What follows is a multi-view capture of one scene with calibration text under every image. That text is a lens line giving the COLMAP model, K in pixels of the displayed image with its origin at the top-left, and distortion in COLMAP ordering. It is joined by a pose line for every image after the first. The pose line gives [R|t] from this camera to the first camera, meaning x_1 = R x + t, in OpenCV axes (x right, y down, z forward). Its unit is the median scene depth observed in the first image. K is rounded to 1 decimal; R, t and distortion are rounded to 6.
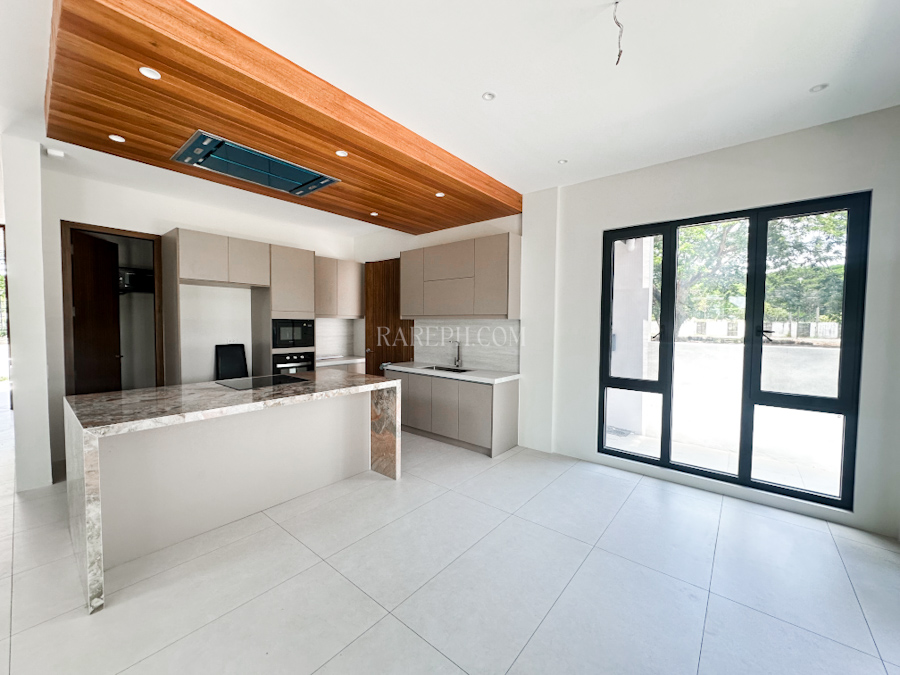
lens RADIAL K [[359.3, 0, 450.0], [0, 359.3, 337.5], [0, 0, 1]] dist [-0.002259, 0.000629]
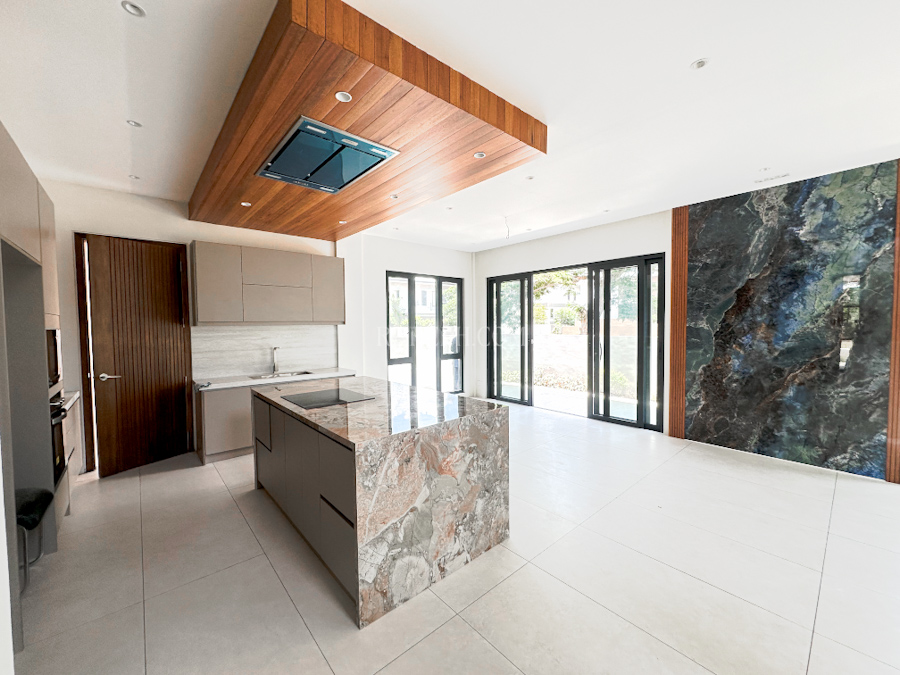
lens RADIAL K [[359.3, 0, 450.0], [0, 359.3, 337.5], [0, 0, 1]] dist [-0.002259, 0.000629]
pose [[0.153786, -0.049894, 0.986844, -1.180810], [0.050426, 0.997819, 0.042590, -0.046952], [-0.986817, 0.043213, 0.155966, 0.480675]]
